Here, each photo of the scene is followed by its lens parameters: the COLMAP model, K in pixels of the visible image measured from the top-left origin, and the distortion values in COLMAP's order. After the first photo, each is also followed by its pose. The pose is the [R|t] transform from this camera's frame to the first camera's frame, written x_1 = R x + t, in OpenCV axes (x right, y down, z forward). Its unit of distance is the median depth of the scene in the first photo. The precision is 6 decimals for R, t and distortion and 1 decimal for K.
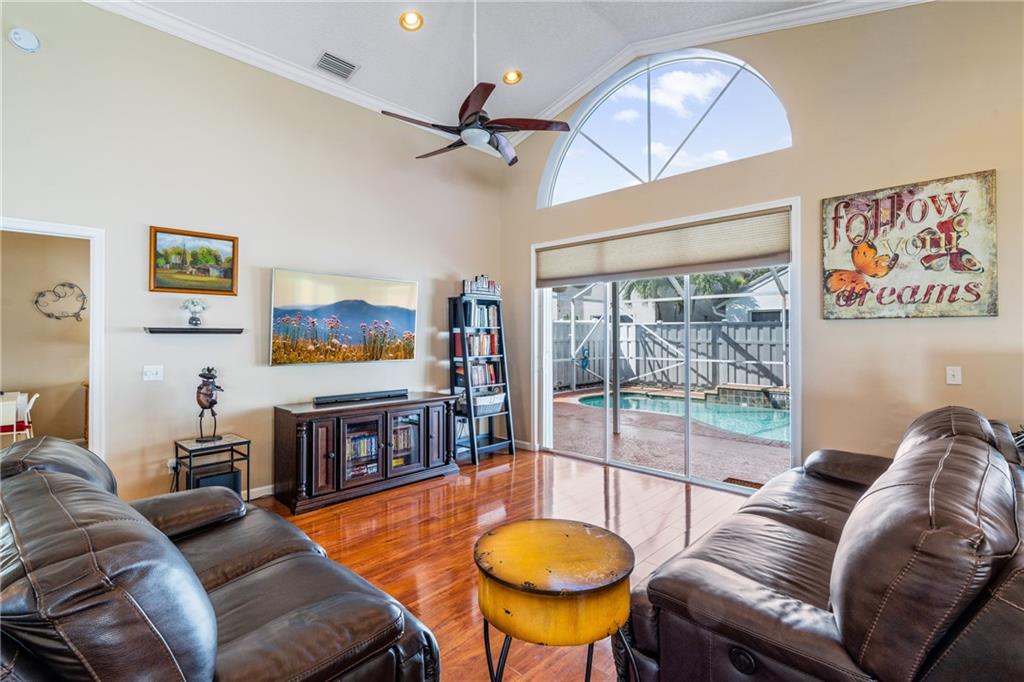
lens RADIAL K [[479.4, 0, 513.1], [0, 479.4, 331.7], [0, 0, 1]] dist [-0.003130, 0.000254]
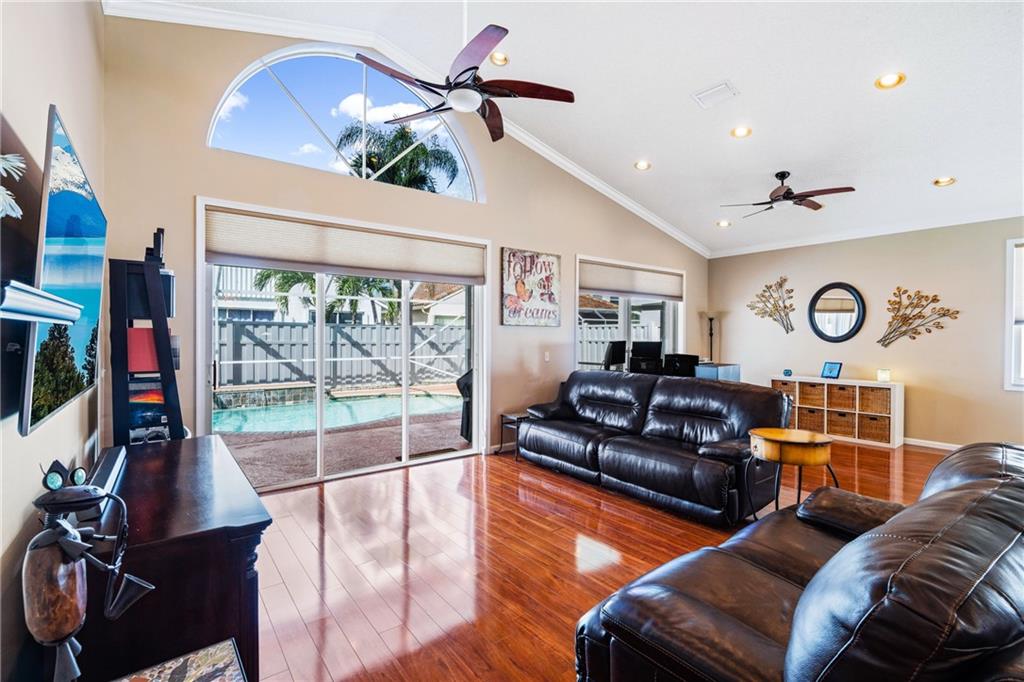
lens RADIAL K [[464.9, 0, 506.1], [0, 464.9, 335.4], [0, 0, 1]] dist [-0.000445, -0.000086]
pose [[0.155579, 0.004181, 0.987815, -0.814691], [-0.013189, 0.999911, -0.002155, 0.010056], [-0.987735, -0.012693, 0.155620, 0.741603]]
